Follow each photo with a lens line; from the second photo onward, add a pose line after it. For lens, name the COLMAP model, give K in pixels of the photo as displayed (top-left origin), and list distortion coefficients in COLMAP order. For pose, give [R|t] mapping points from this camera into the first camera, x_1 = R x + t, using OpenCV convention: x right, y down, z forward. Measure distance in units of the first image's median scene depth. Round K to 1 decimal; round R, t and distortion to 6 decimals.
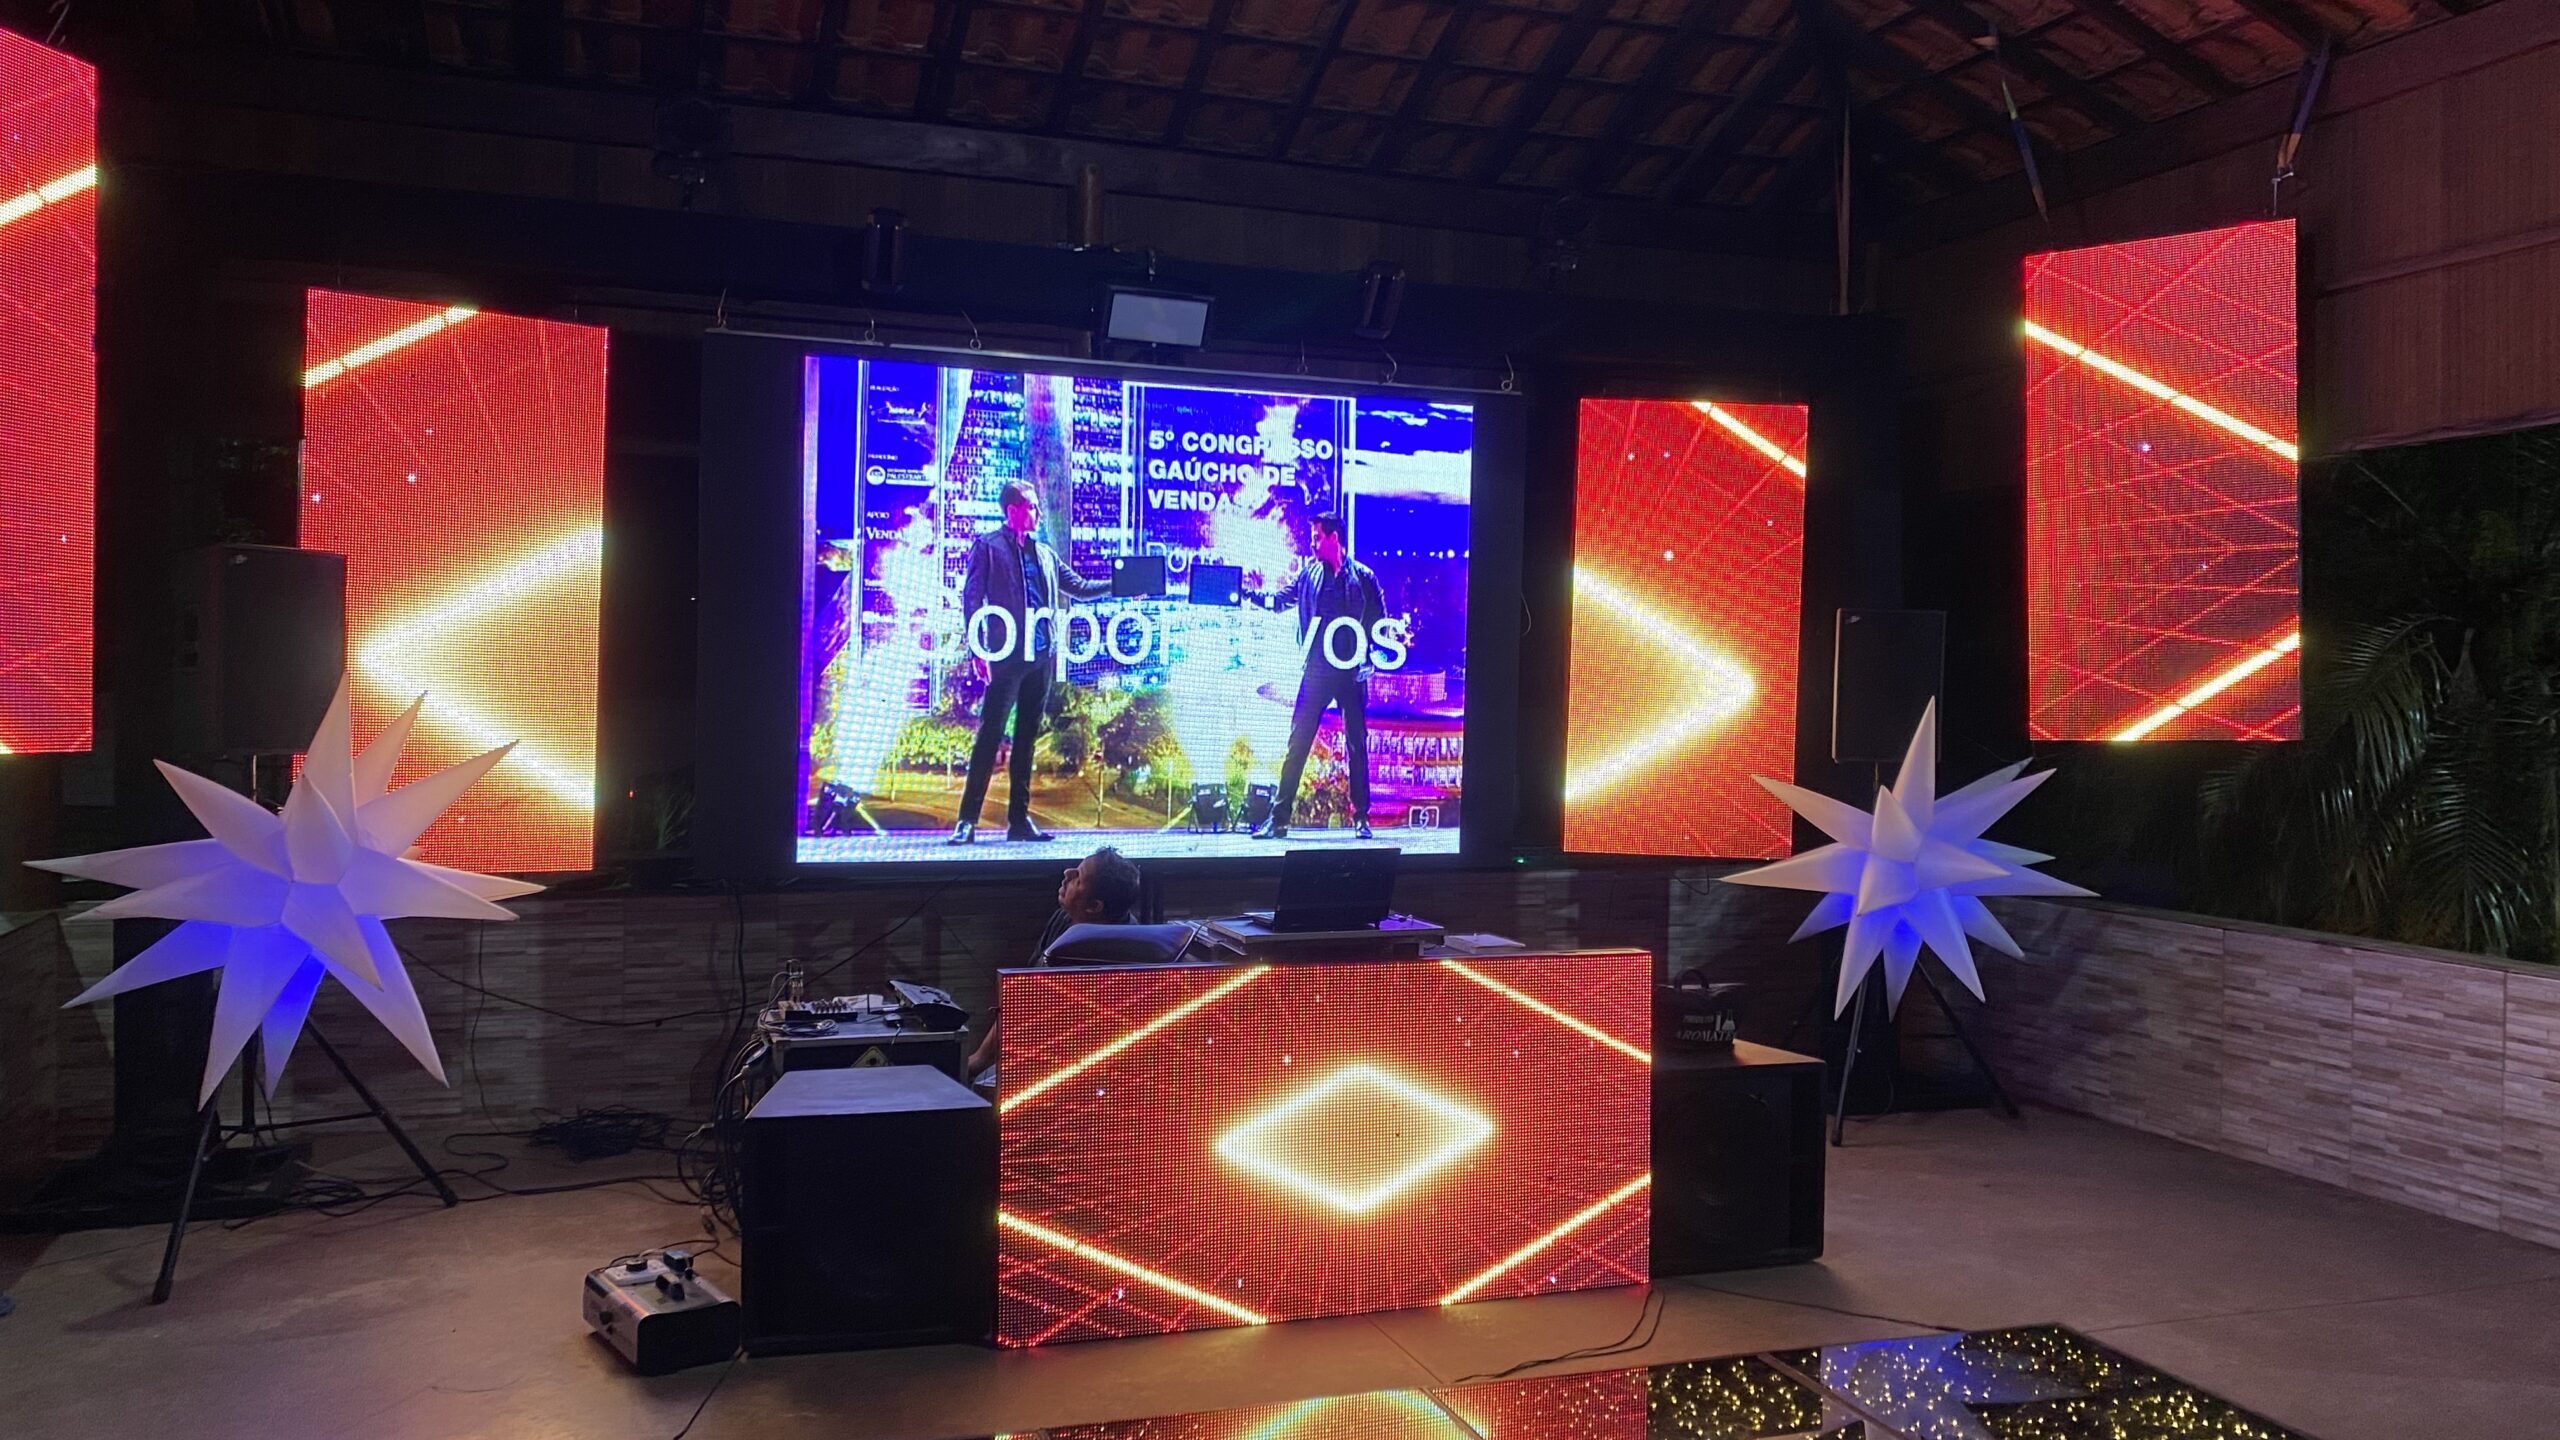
lens RADIAL K [[1899.2, 0, 1280.0], [0, 1899.2, 720.0], [0, 0, 1]] dist [0.006268, 0.000406]
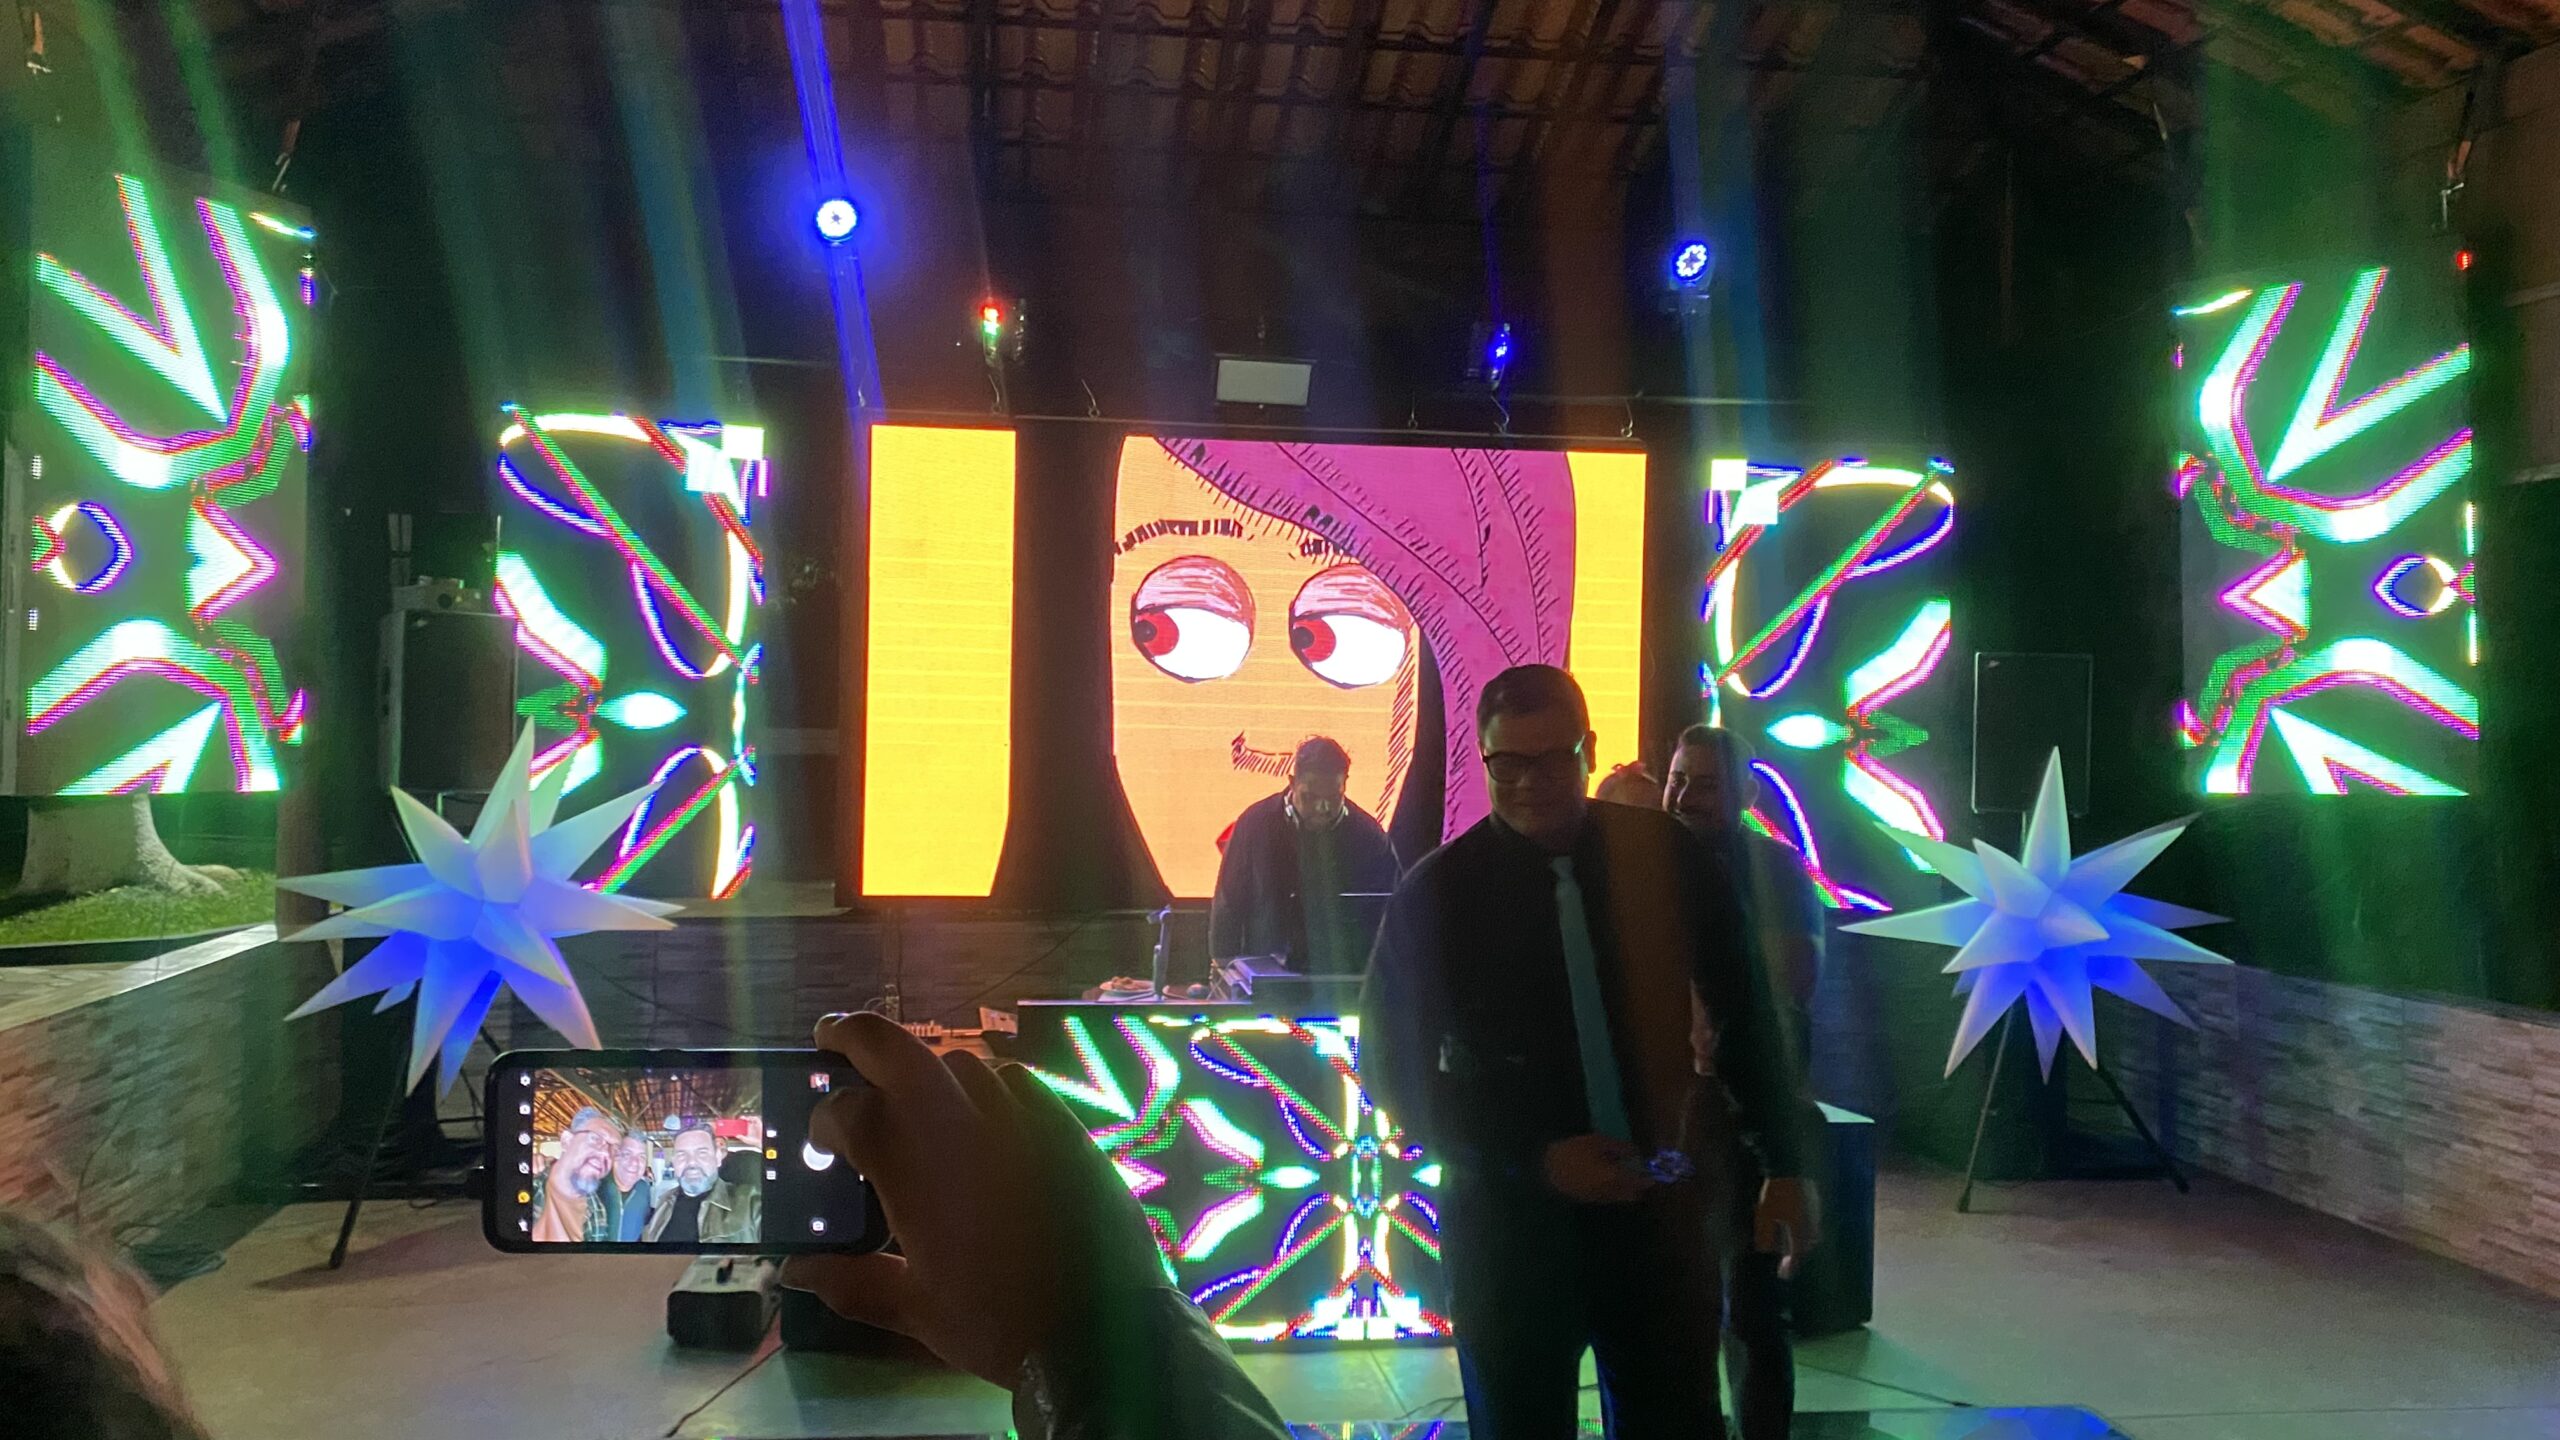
lens RADIAL K [[1899.2, 0, 1280.0], [0, 1899.2, 720.0], [0, 0, 1]] dist [0.006268, 0.000406]
pose [[0.981338, 0.002760, -0.192270, 0.142914], [-0.006519, 0.999800, -0.018921, -0.004544], [0.192179, 0.019821, 0.981160, -0.017630]]
